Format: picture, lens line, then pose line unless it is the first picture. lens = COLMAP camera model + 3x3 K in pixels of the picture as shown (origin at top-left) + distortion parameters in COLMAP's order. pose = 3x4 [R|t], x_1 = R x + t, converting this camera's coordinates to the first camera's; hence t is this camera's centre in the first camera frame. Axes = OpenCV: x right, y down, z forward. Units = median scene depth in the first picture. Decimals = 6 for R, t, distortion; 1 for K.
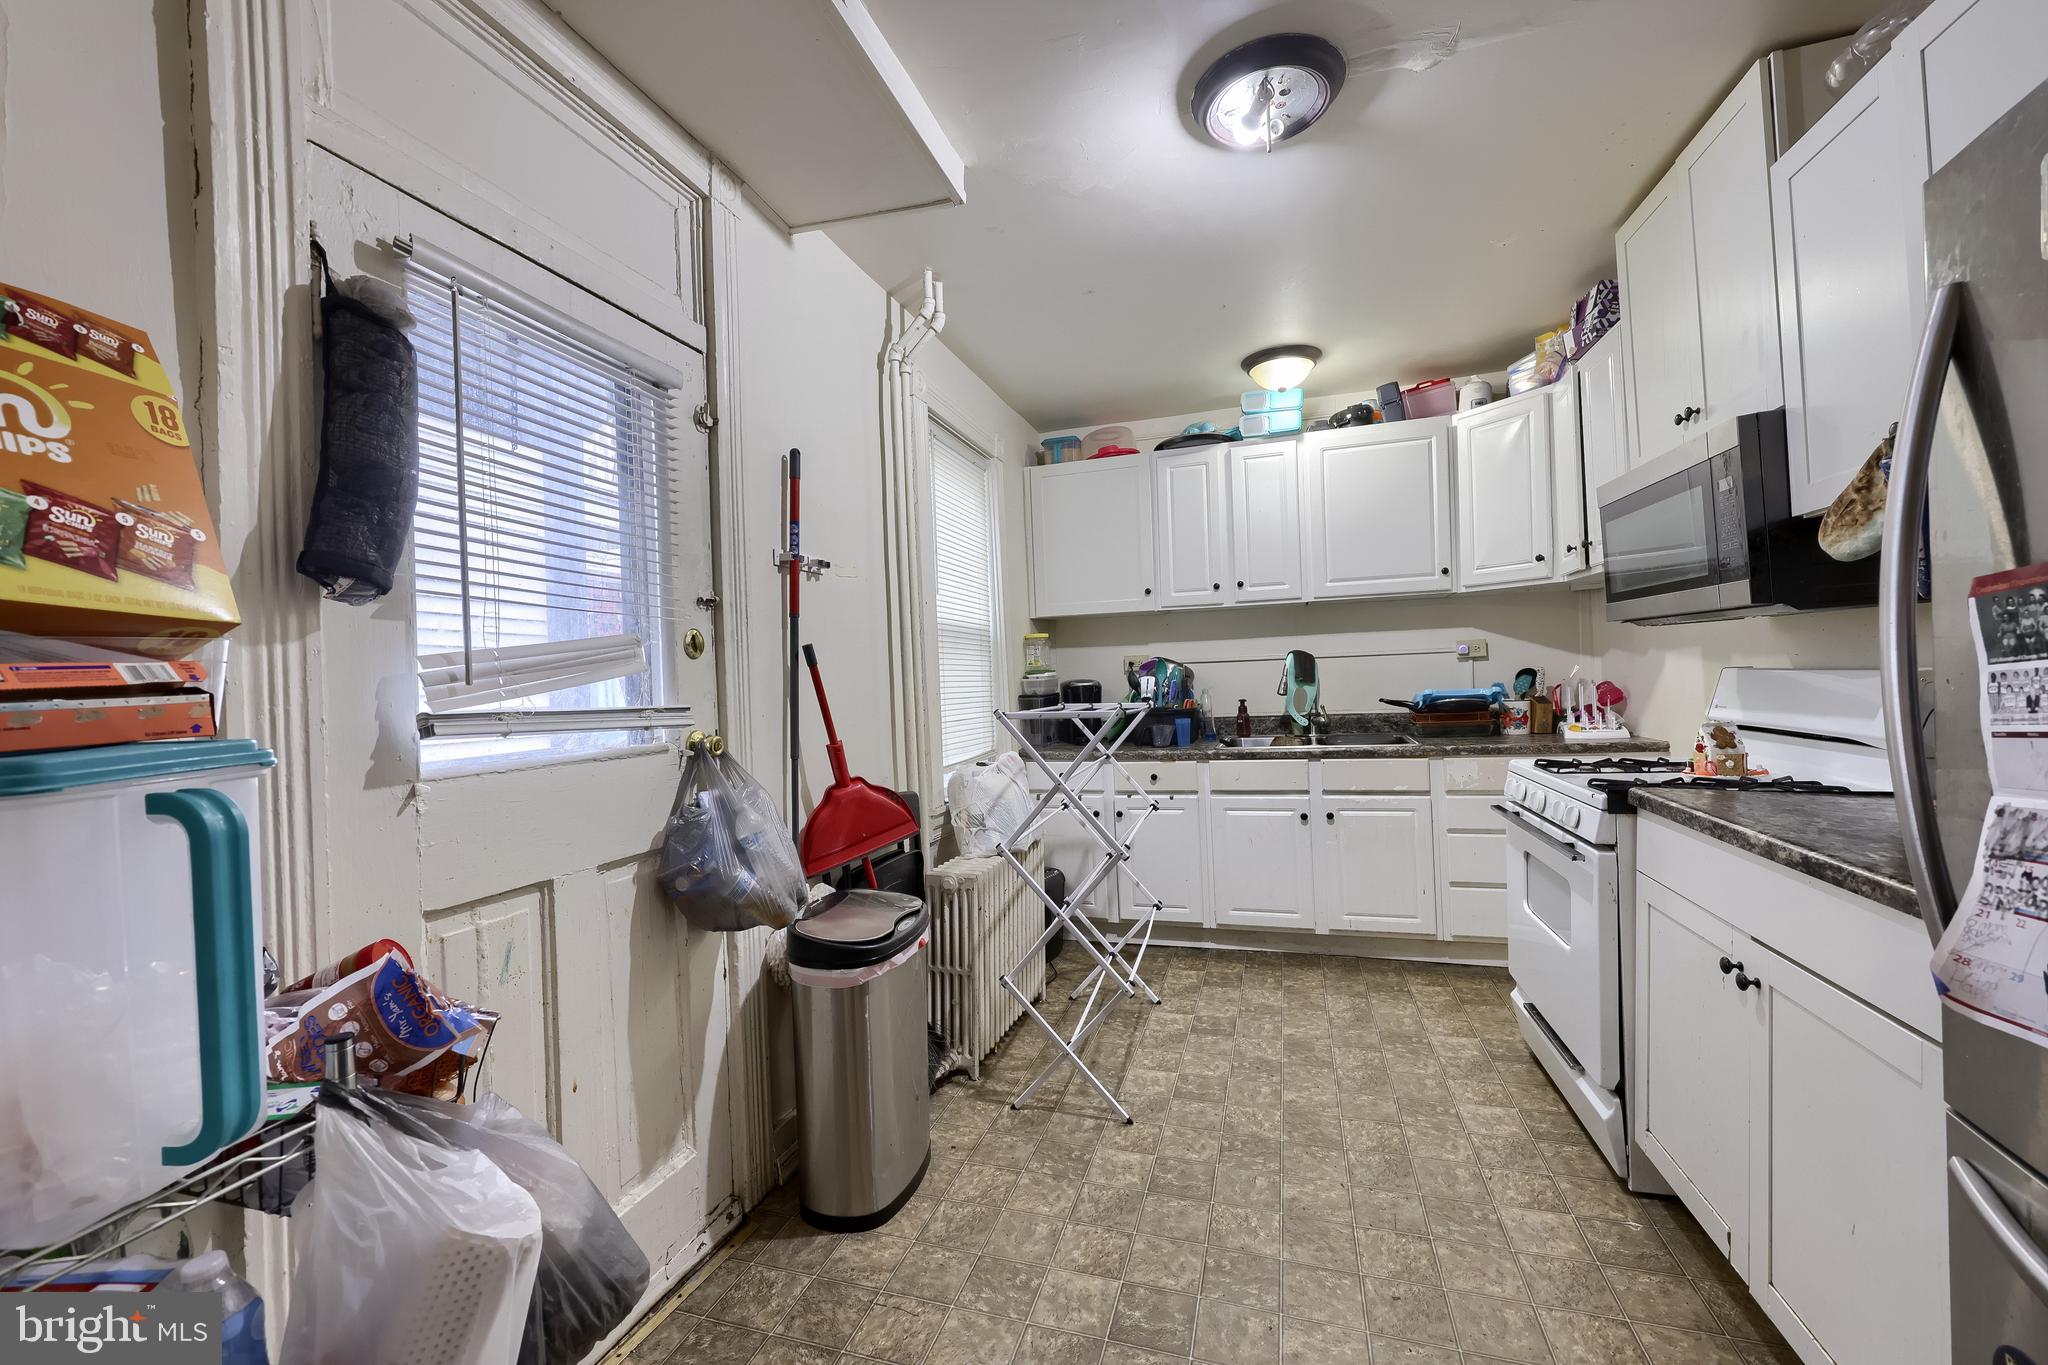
lens RADIAL K [[817.5, 0, 1024.0], [0, 817.5, 682.5], [0, 0, 1]] dist [-0.000836, -0.000340]
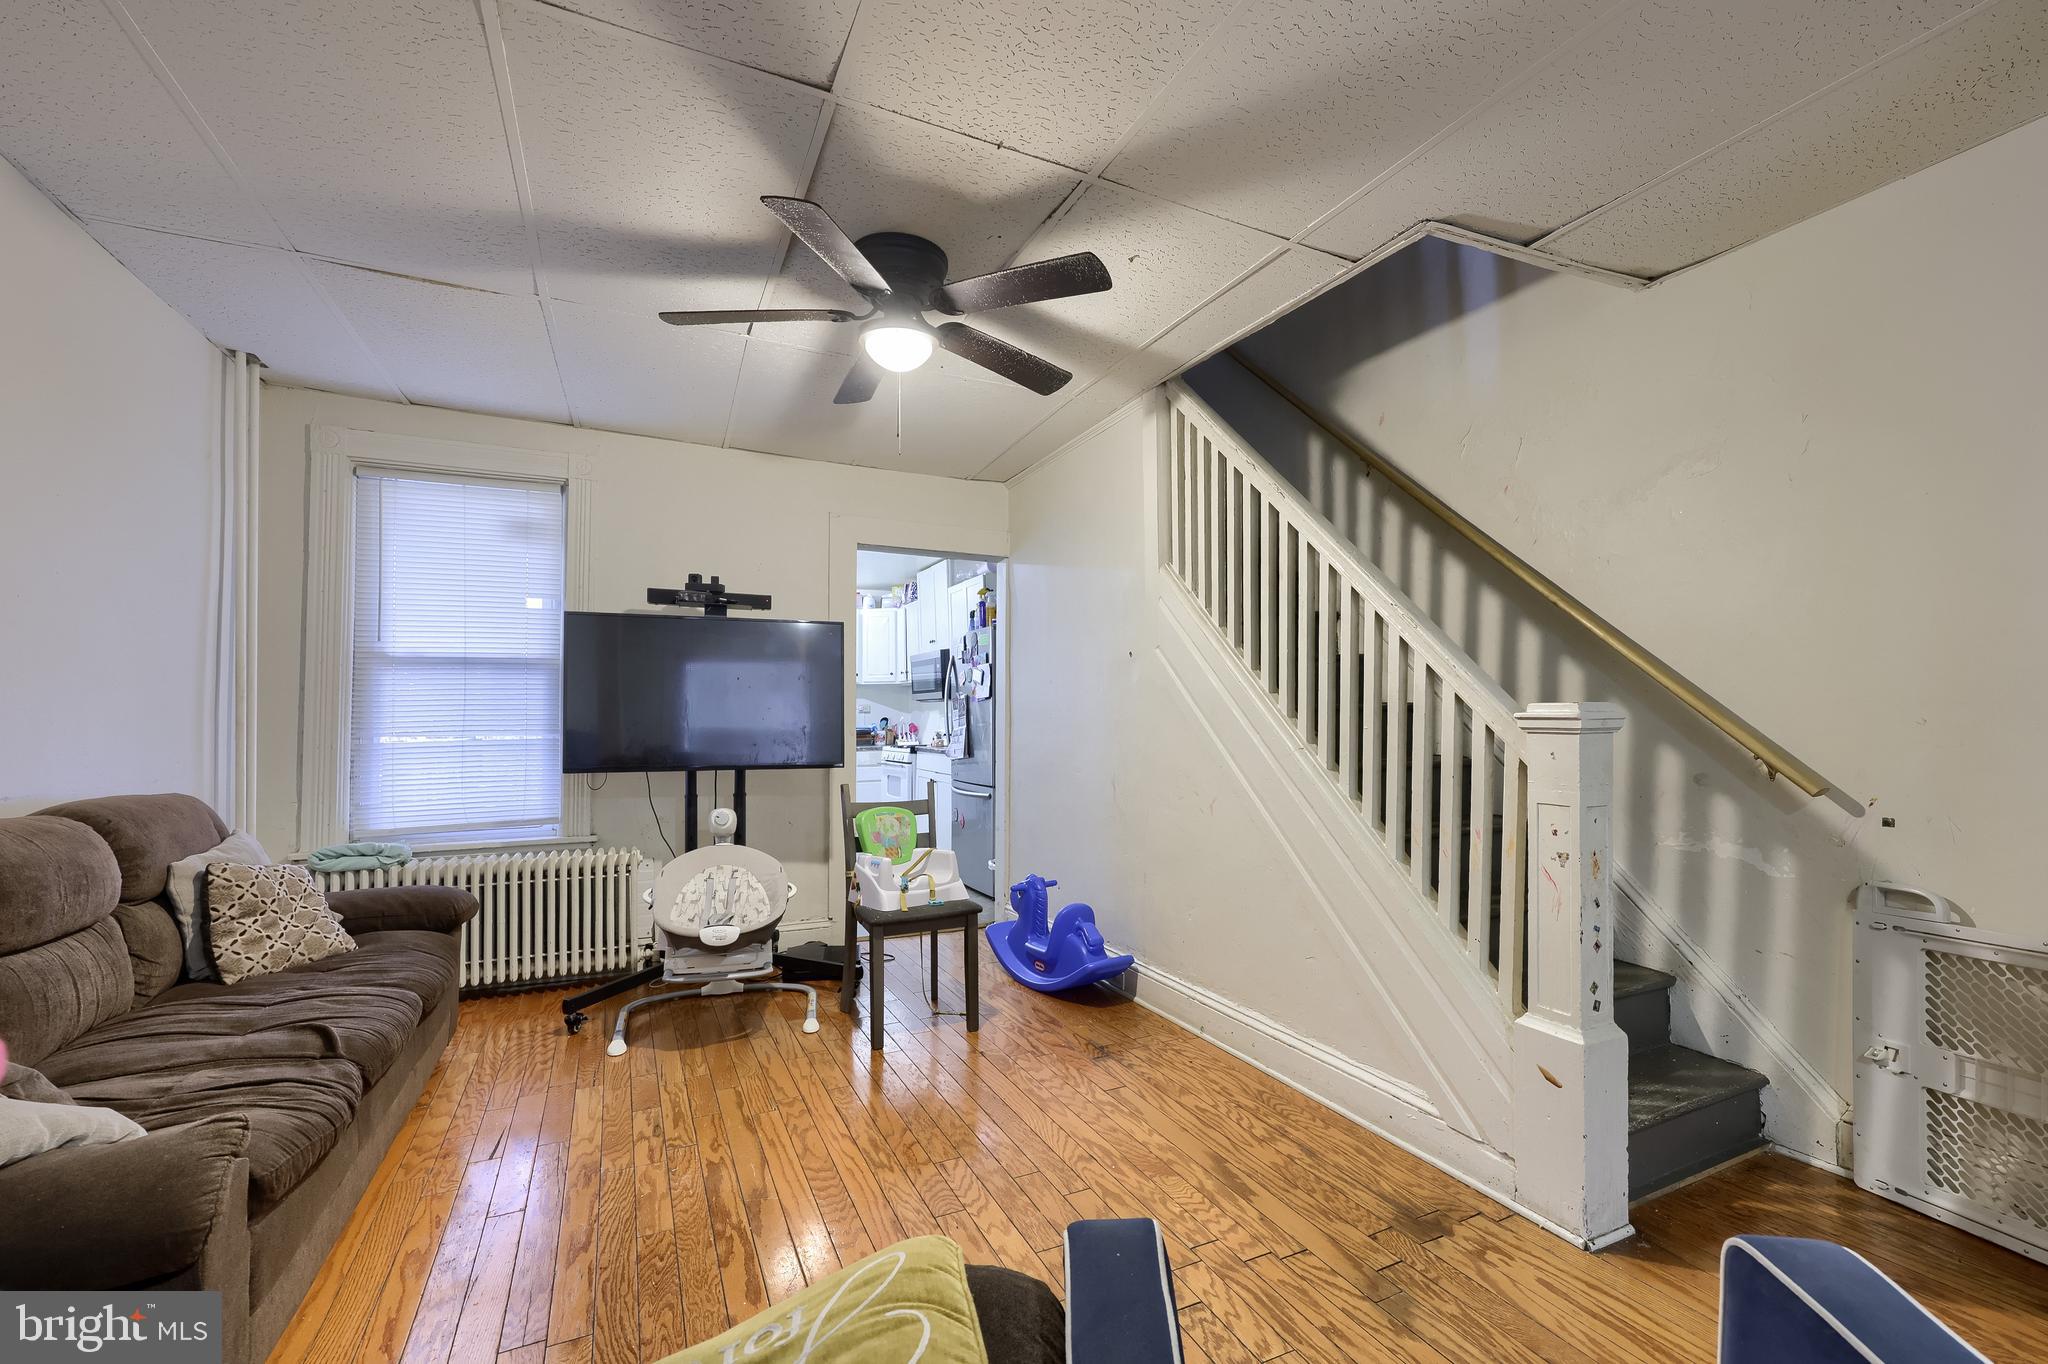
lens RADIAL K [[836.4, 0, 1027.3], [0, 836.4, 714.9], [0, 0, 1]] dist [-0.000496, -0.000129]
pose [[0.731270, 0.035244, 0.681178, -0.820182], [-0.014322, 0.999237, -0.036324, 0.065194], [-0.681938, 0.016807, 0.731217, -1.178349]]
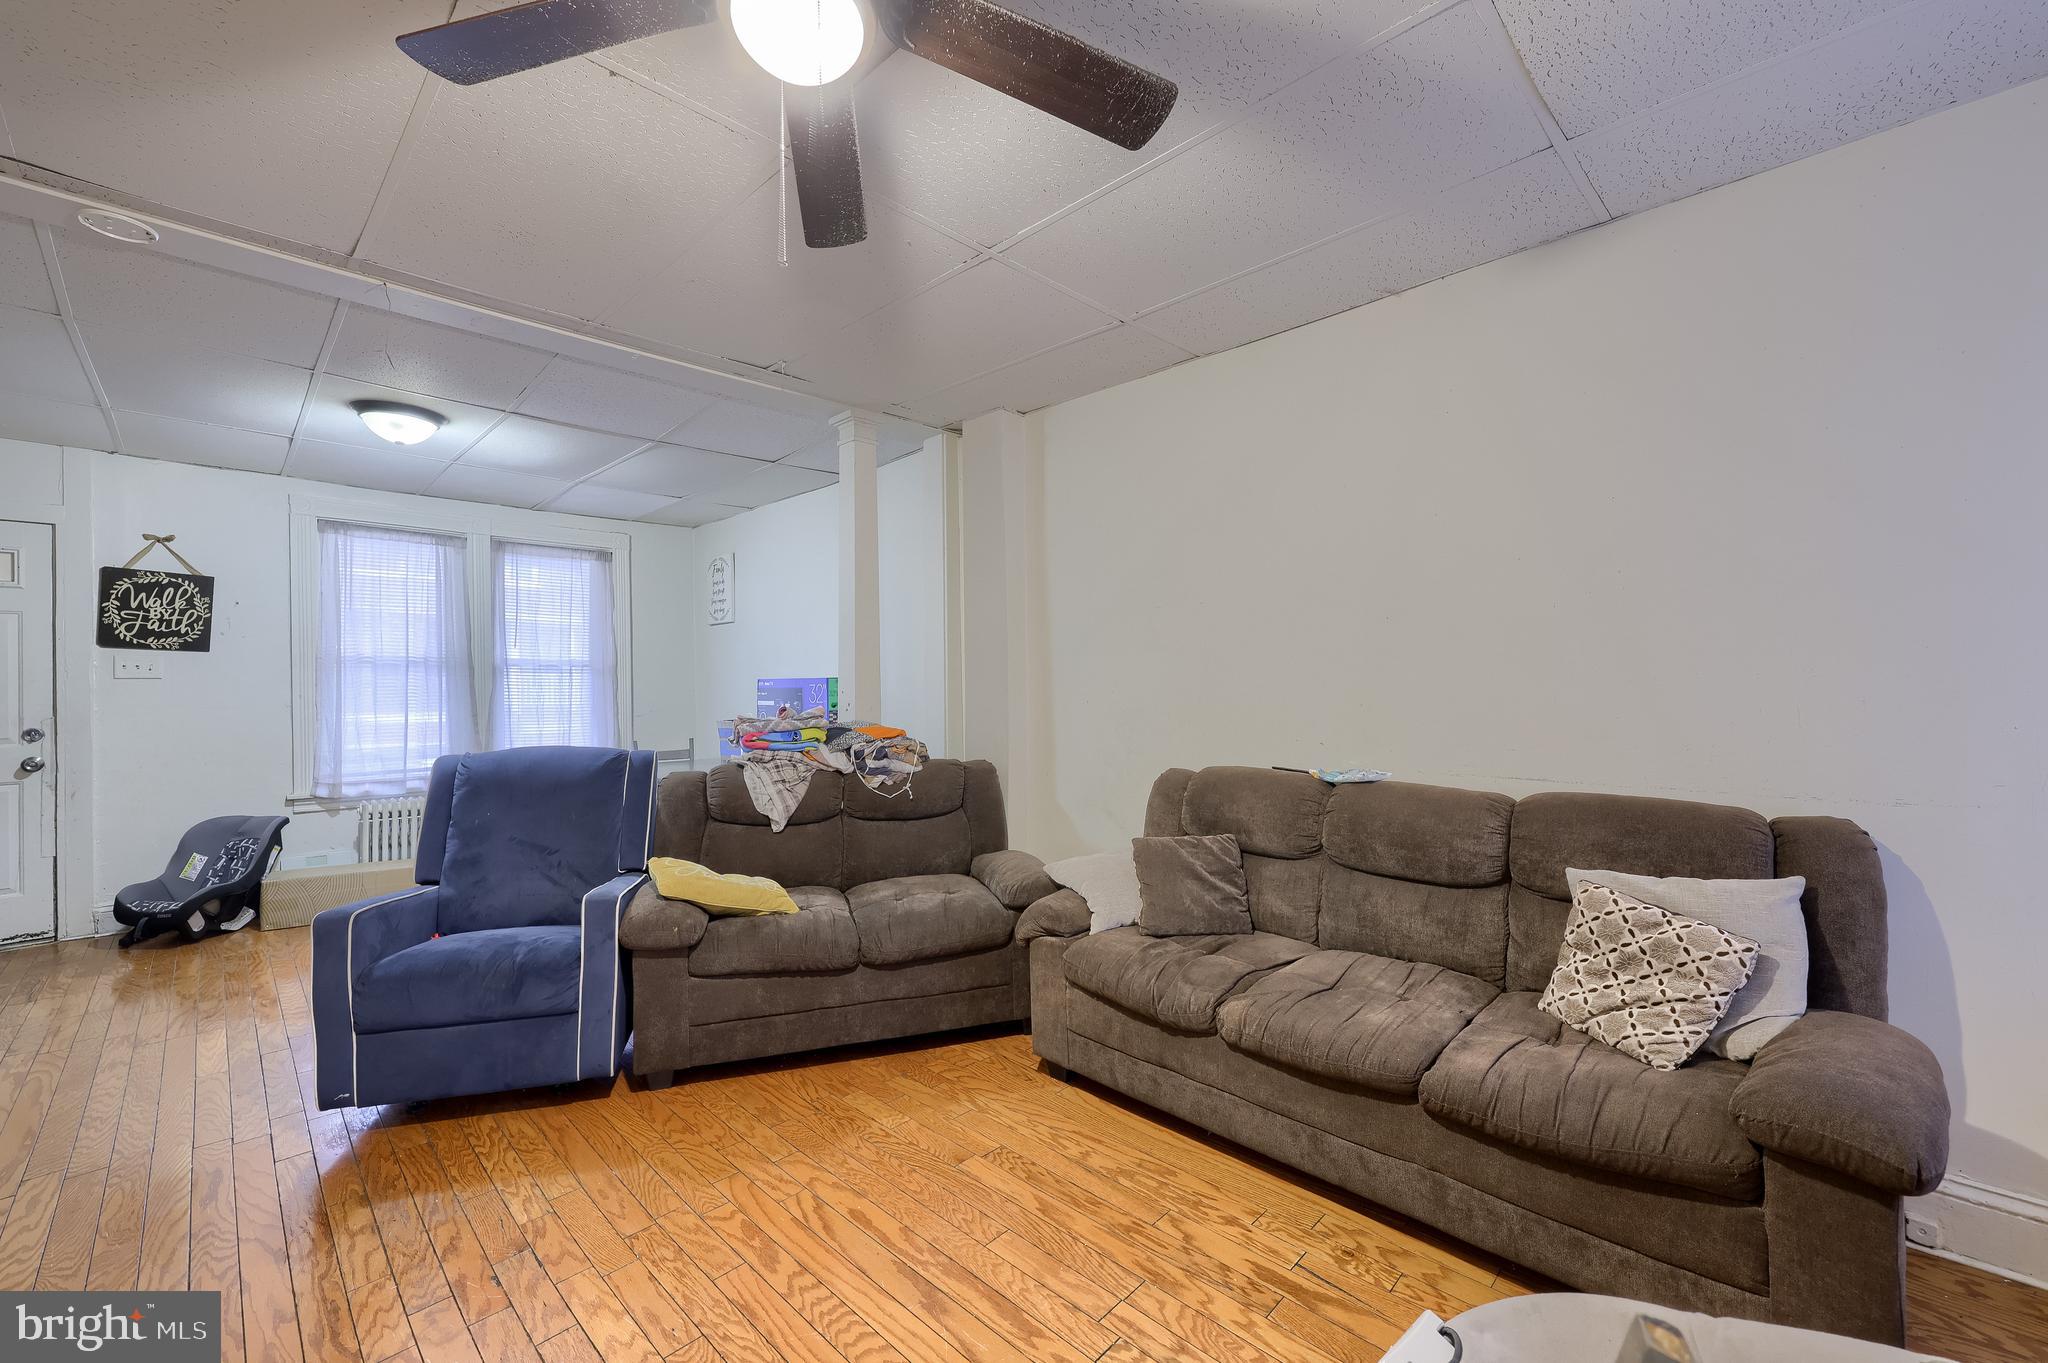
lens RADIAL K [[817.5, 0, 1024.0], [0, 817.5, 681.5], [0, 0, 1]] dist [-0.000836, -0.000340]
pose [[-0.452558, 0.033257, -0.891114, -0.122326], [0.016686, 0.999445, 0.028826, 0.002661], [0.891579, -0.001824, -0.452862, -0.308447]]
